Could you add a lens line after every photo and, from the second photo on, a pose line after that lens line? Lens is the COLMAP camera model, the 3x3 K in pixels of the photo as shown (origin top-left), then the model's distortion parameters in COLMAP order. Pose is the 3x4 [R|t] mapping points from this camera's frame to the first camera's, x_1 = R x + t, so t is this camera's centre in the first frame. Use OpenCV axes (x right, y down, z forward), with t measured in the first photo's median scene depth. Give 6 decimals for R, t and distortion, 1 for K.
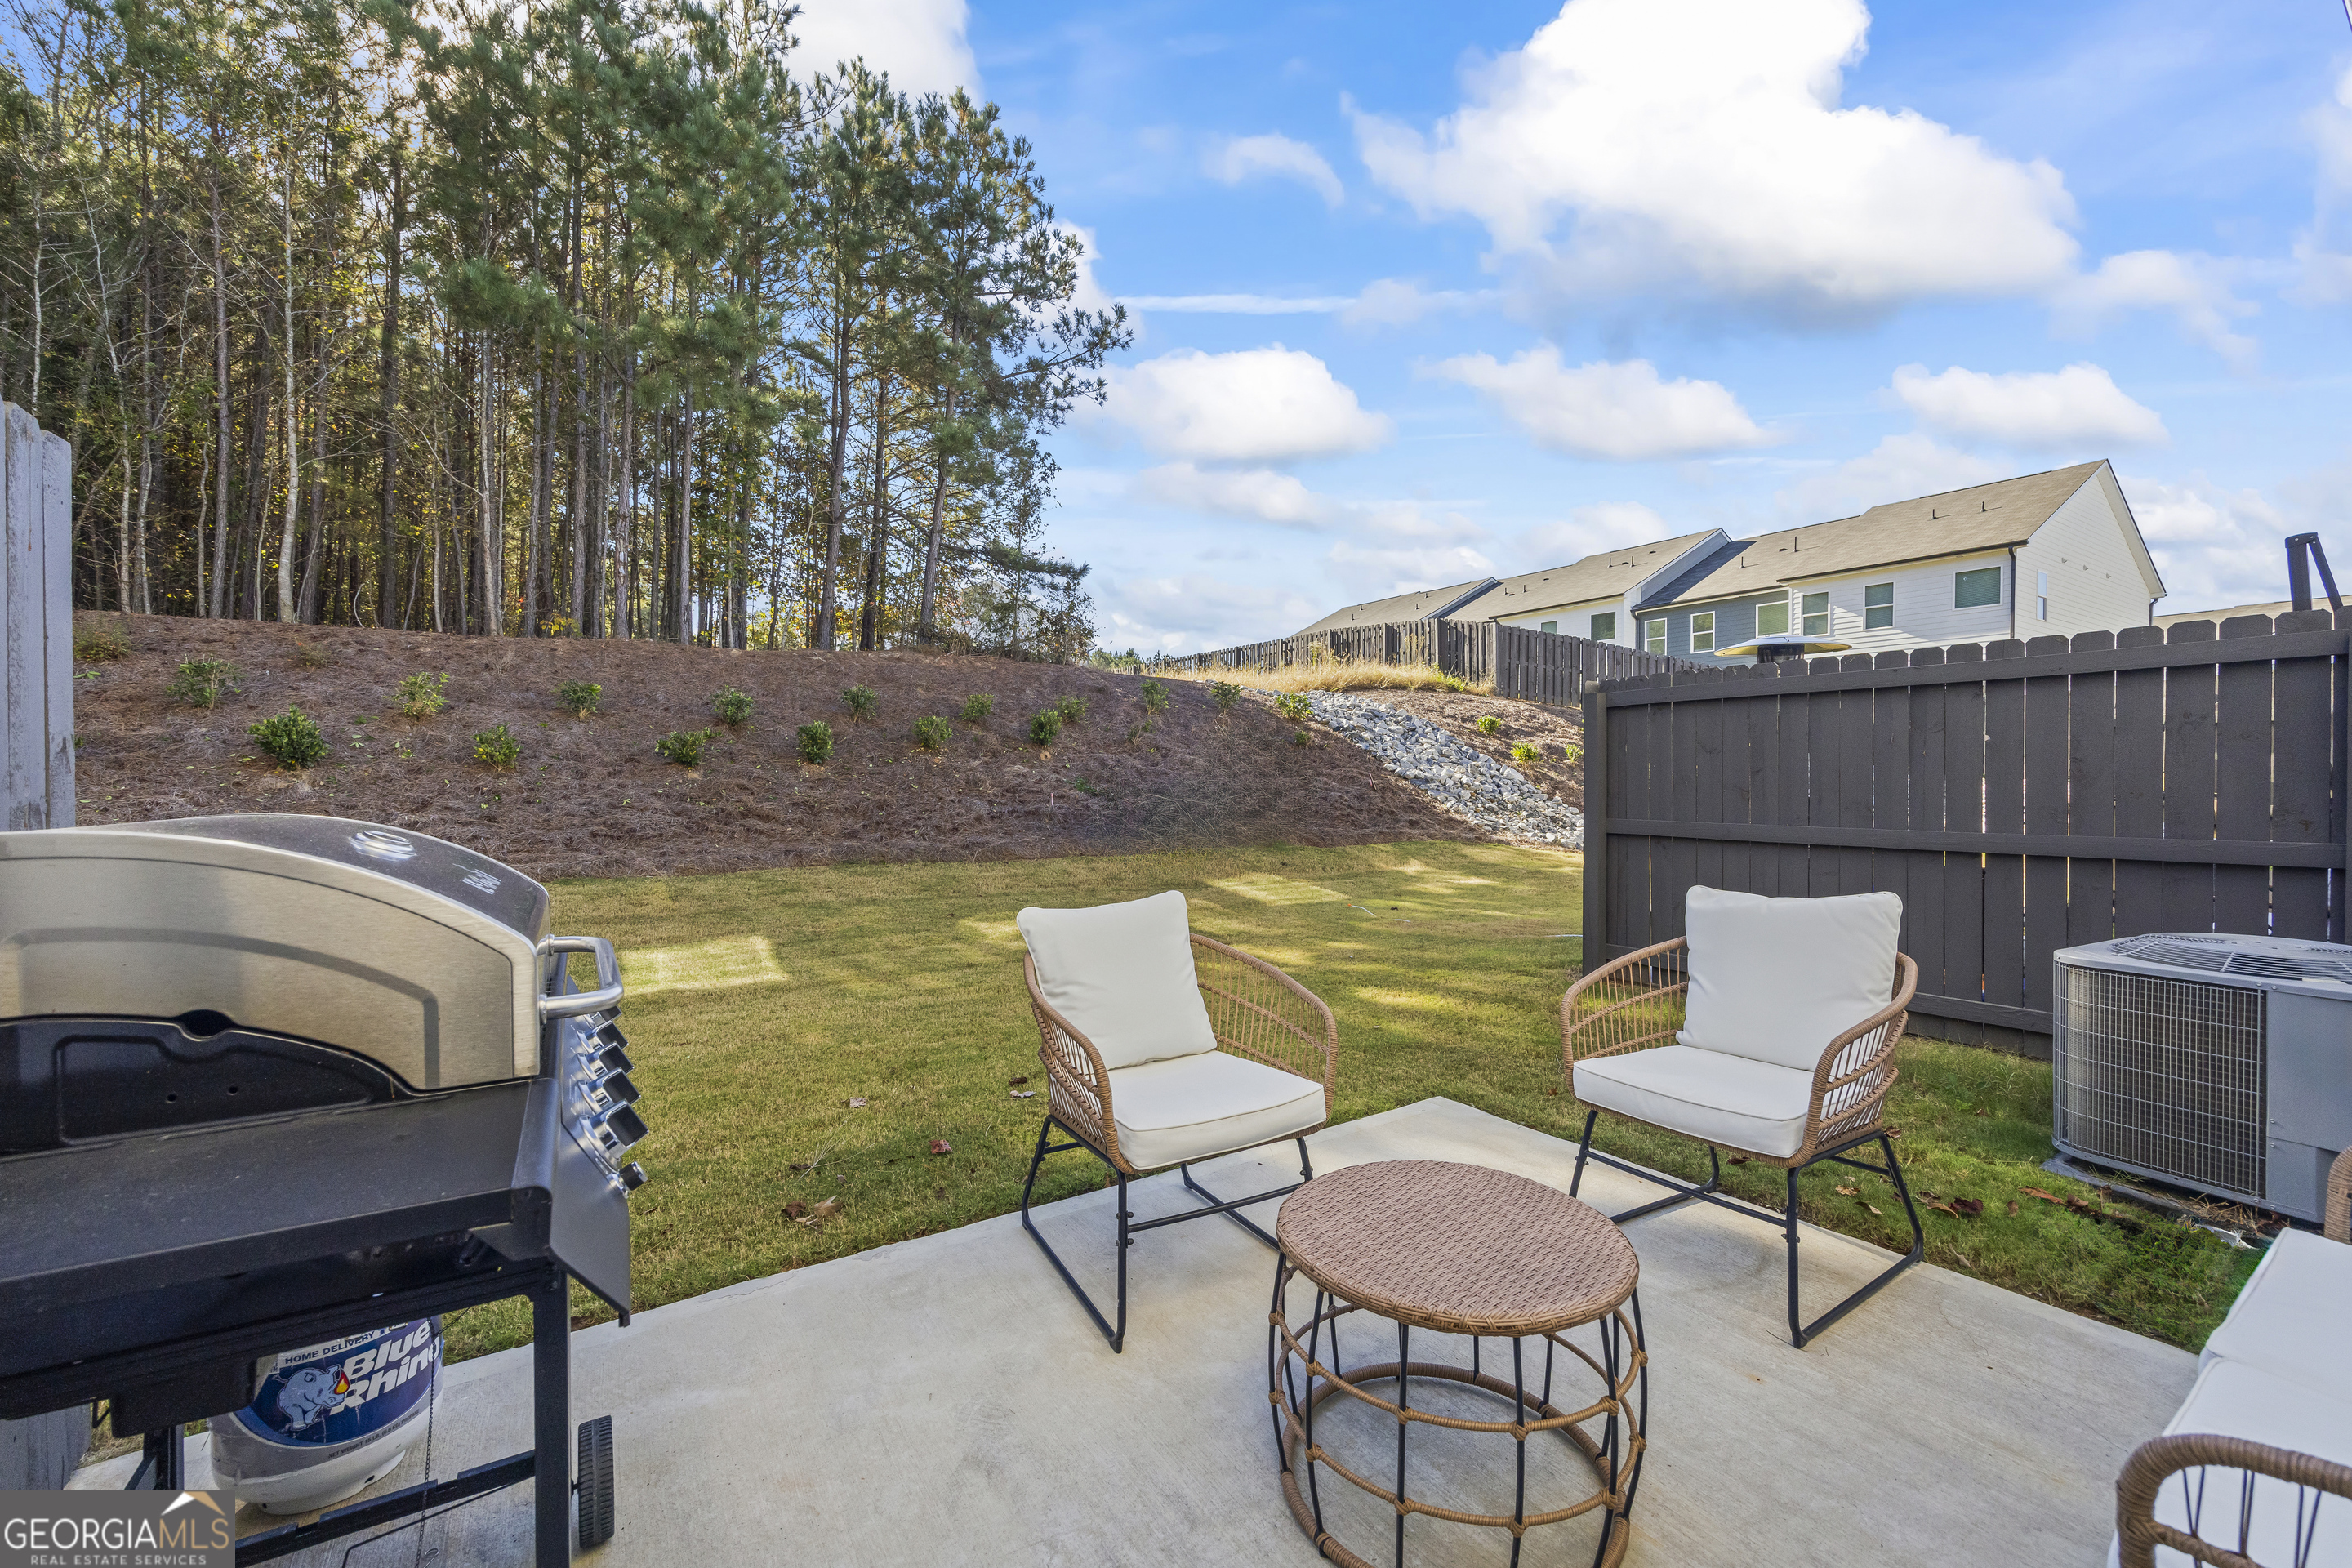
lens RADIAL K [[934.8, 0, 1183.3], [0, 934.8, 779.4], [0, 0, 1]] dist [-0.007298, 0.000682]
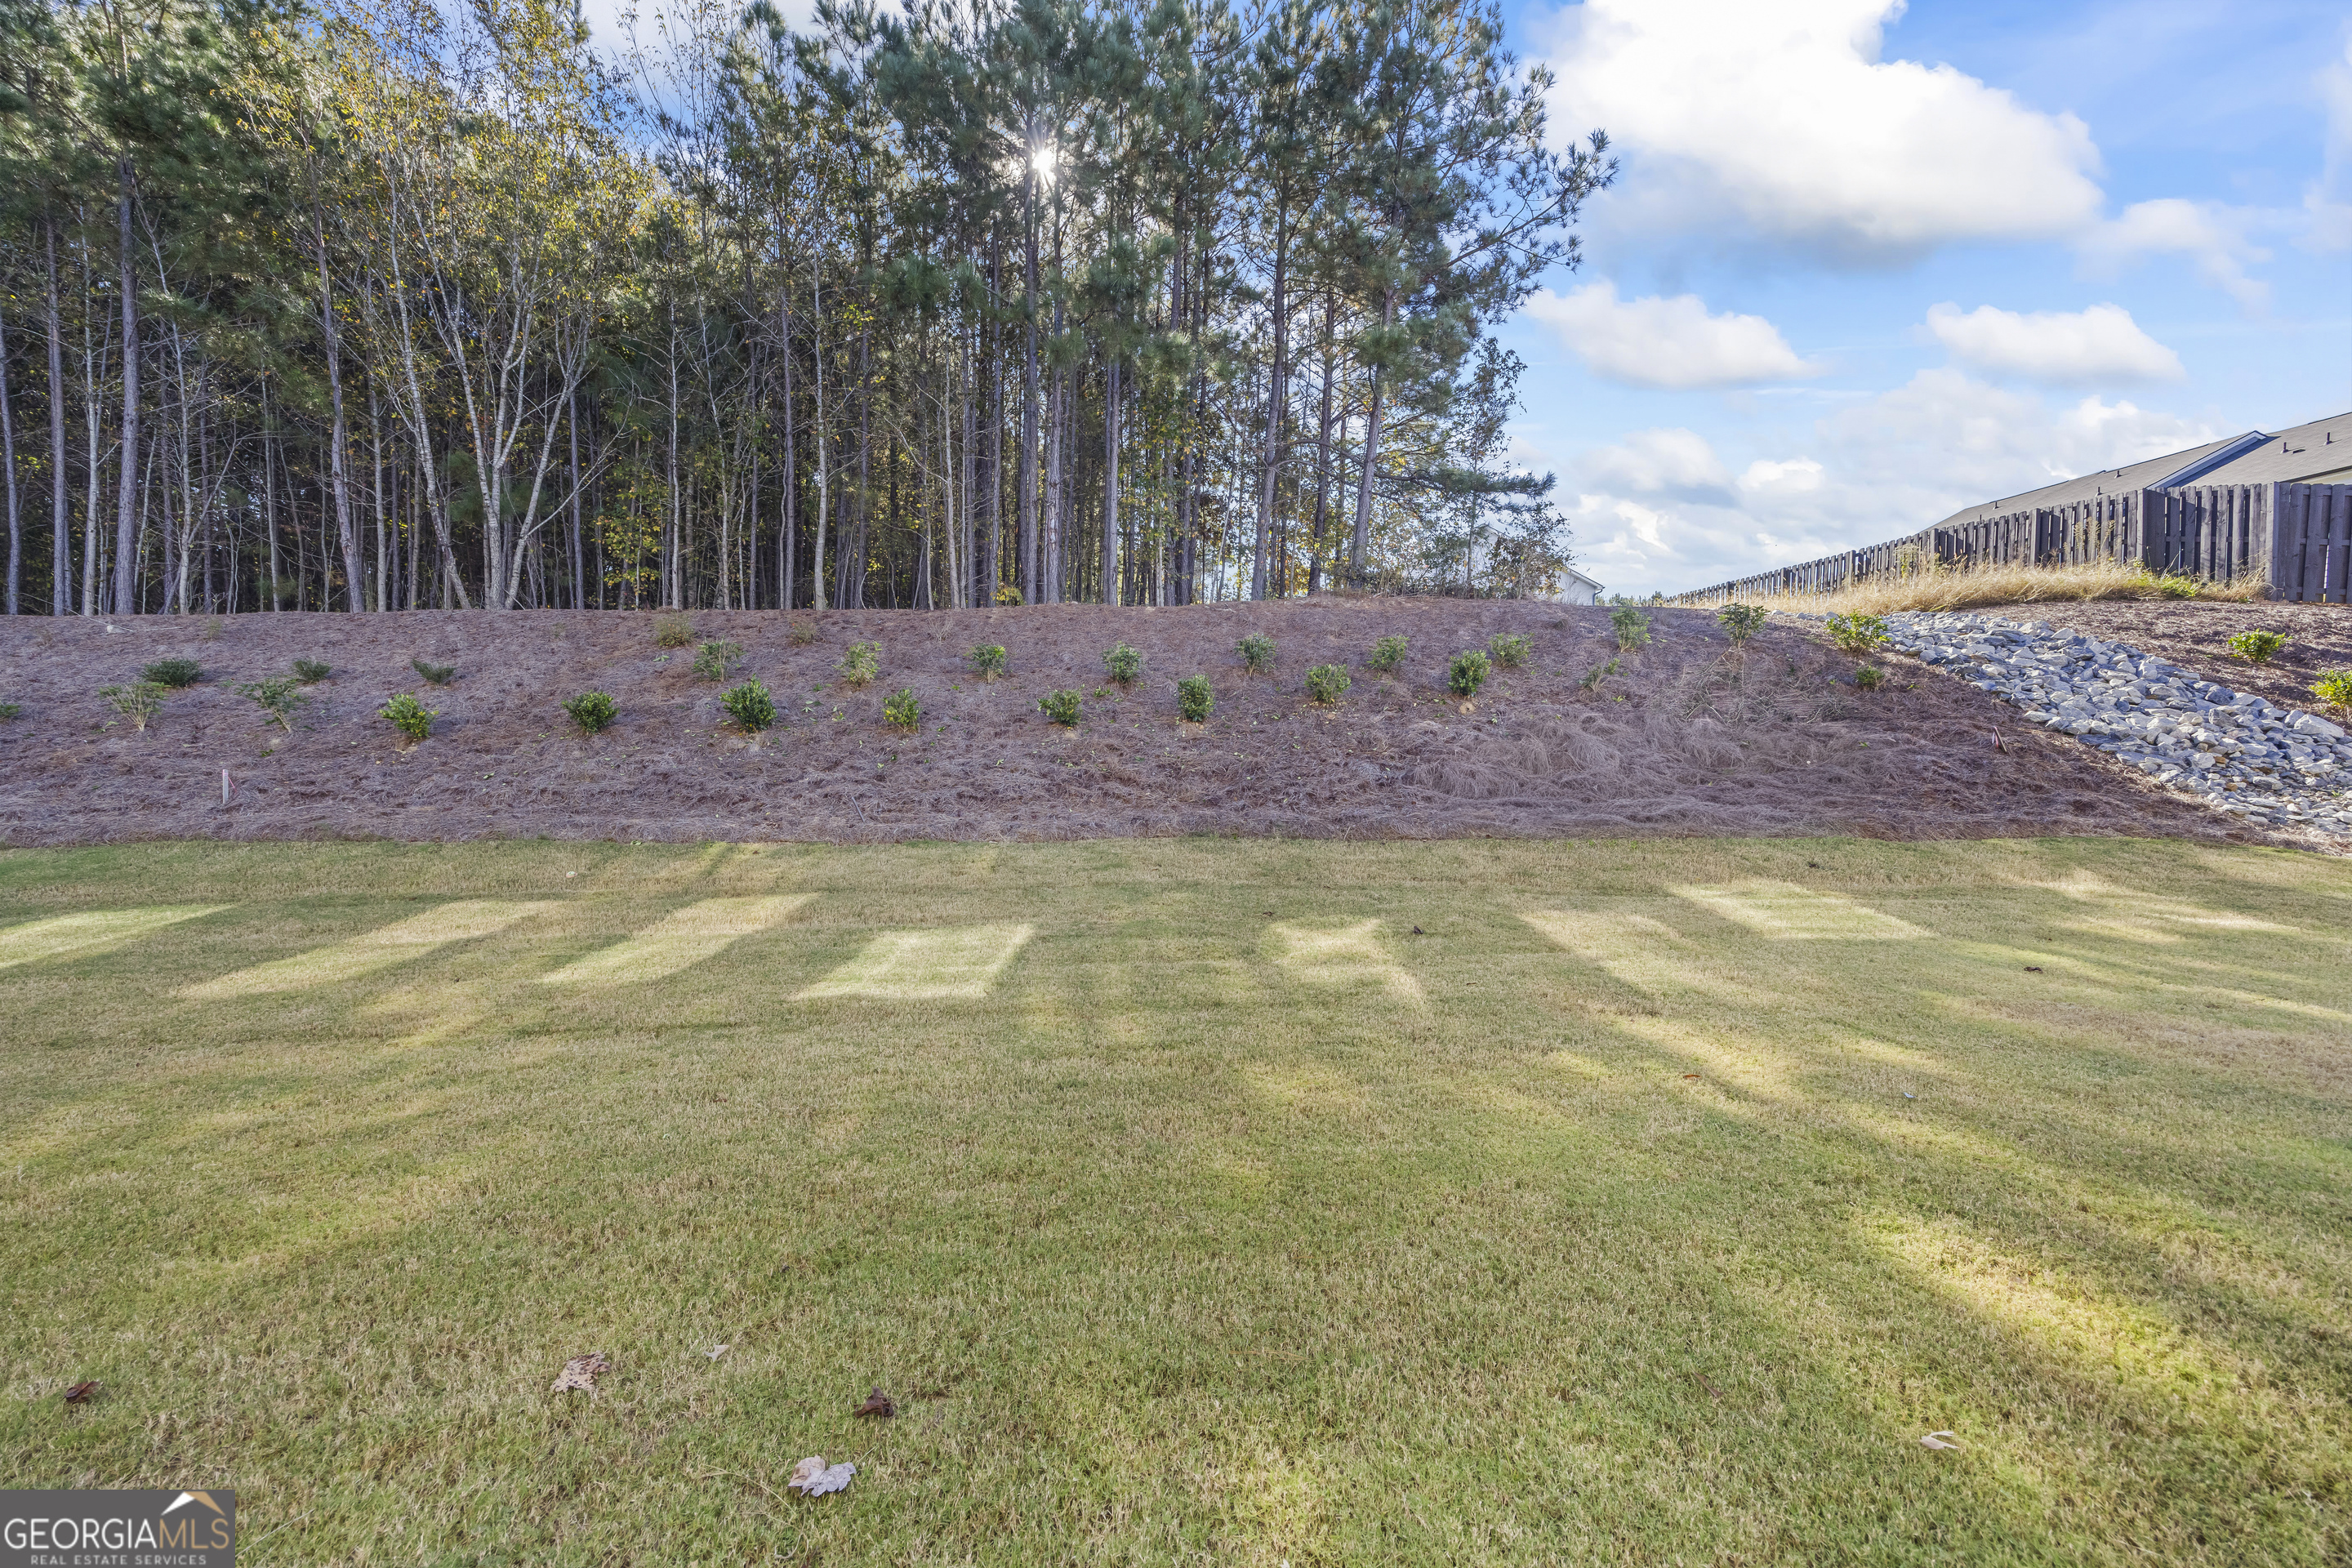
lens RADIAL K [[934.8, 0, 1163.9], [0, 934.8, 784.5], [0, 0, 1]] dist [-0.007298, 0.000682]
pose [[0.859069, 0.020293, -0.511457, 0.035643], [0.004127, 0.998907, 0.046565, 0.001402], [0.511843, -0.042113, 0.858046, 0.152965]]
